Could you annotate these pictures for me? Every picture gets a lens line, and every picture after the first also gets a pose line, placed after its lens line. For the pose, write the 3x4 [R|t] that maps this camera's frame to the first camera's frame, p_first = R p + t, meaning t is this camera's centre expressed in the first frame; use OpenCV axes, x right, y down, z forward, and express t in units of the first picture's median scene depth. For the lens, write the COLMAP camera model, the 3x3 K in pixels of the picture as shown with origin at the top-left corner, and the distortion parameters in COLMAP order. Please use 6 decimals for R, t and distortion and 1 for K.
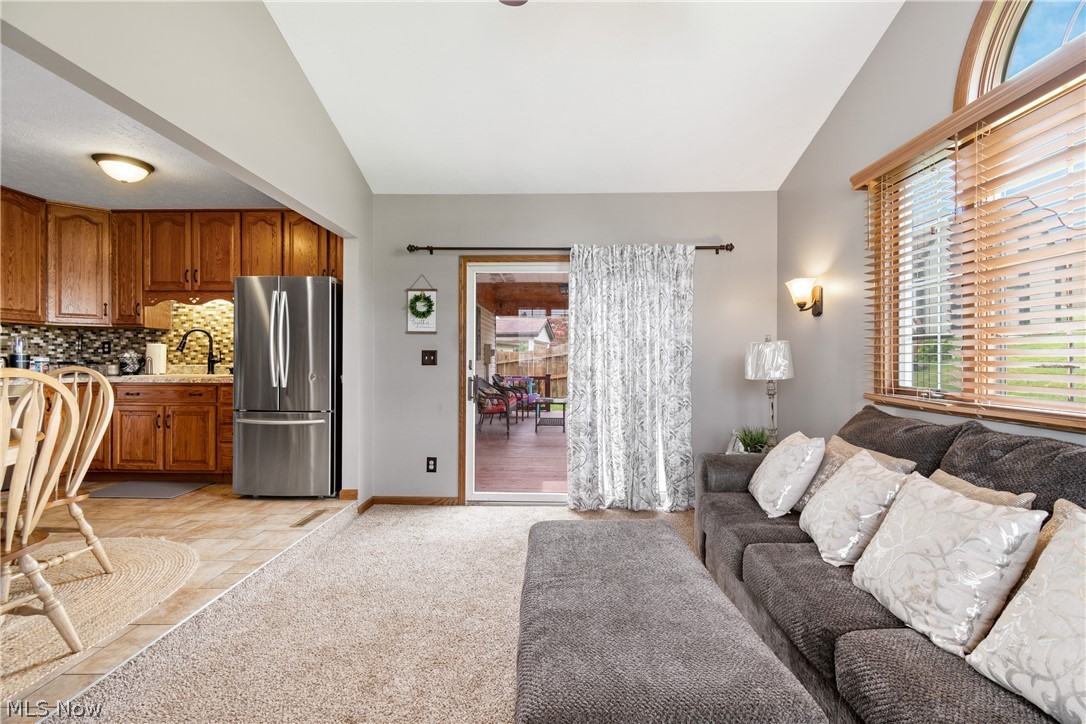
lens RADIAL K [[473.0, 0, 539.8], [0, 473.0, 361.6], [0, 0, 1]] dist [0.005014, -0.003514]
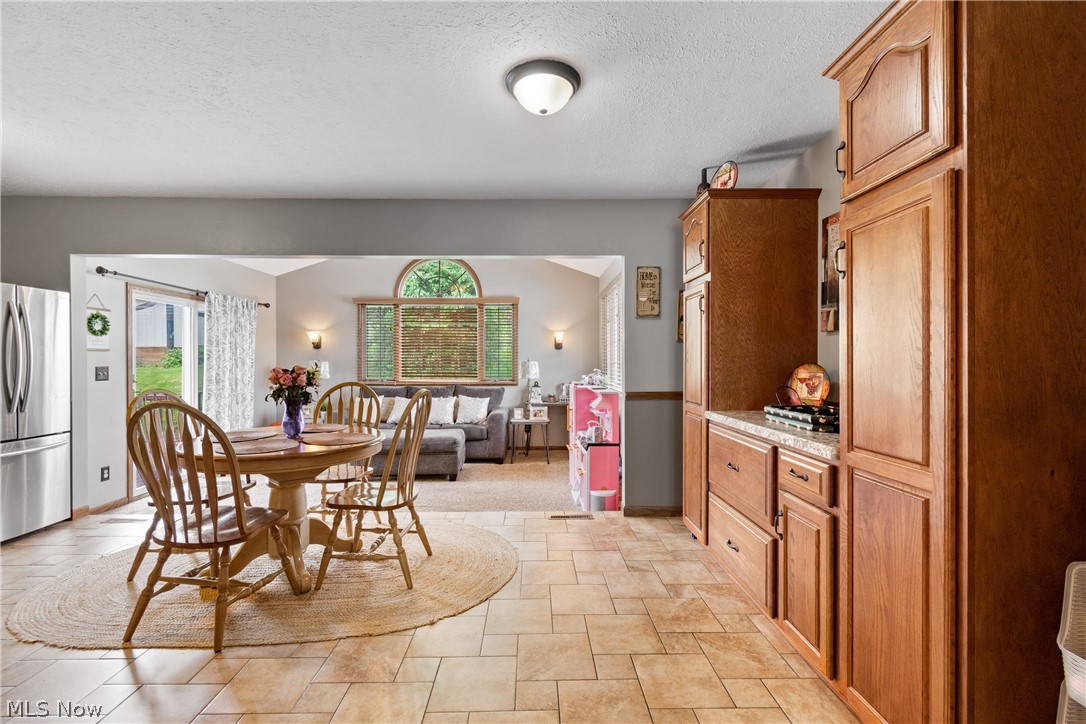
lens RADIAL K [[473.0, 0, 543.5], [0, 473.0, 362.7], [0, 0, 1]] dist [0.005014, -0.003514]
pose [[-0.058908, -0.006431, 0.998243, -1.312536], [0.001251, 0.999978, 0.006516, -0.036932], [-0.998263, 0.001632, -0.058899, 0.073625]]
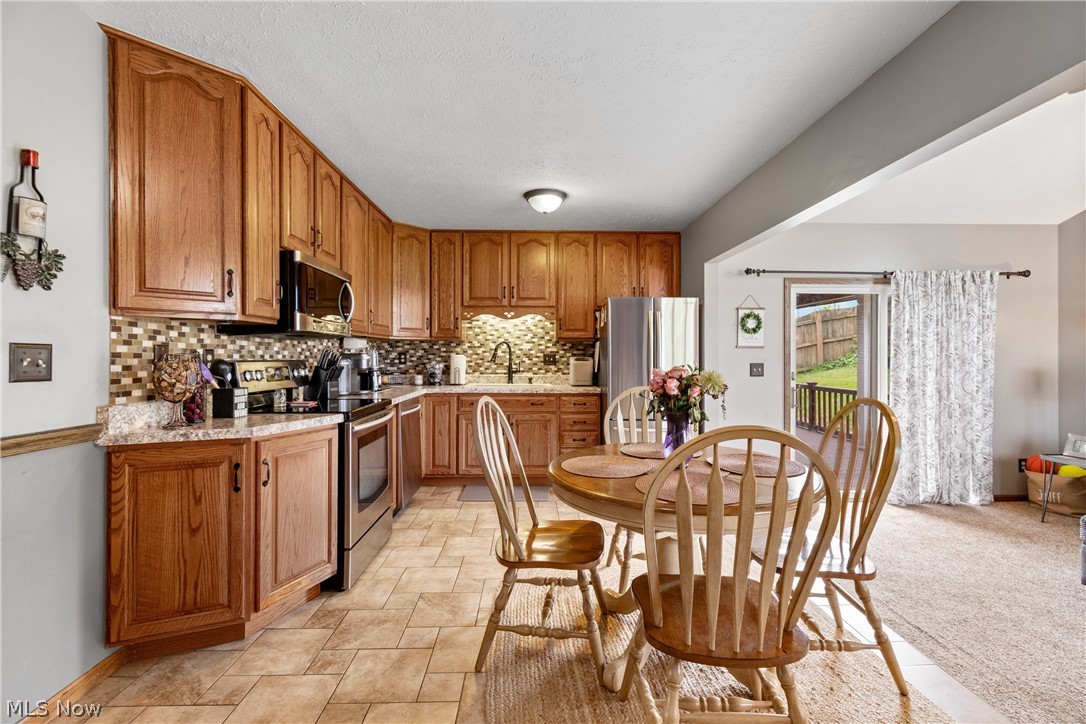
lens RADIAL K [[473.0, 0, 544.7], [0, 473.0, 355.3], [0, 0, 1]] dist [0.005014, -0.003514]
pose [[0.998445, 0.000589, 0.055742, -0.767541], [0.000022, 0.999940, -0.010956, -0.028857], [-0.055745, 0.010941, 0.998385, -0.074488]]
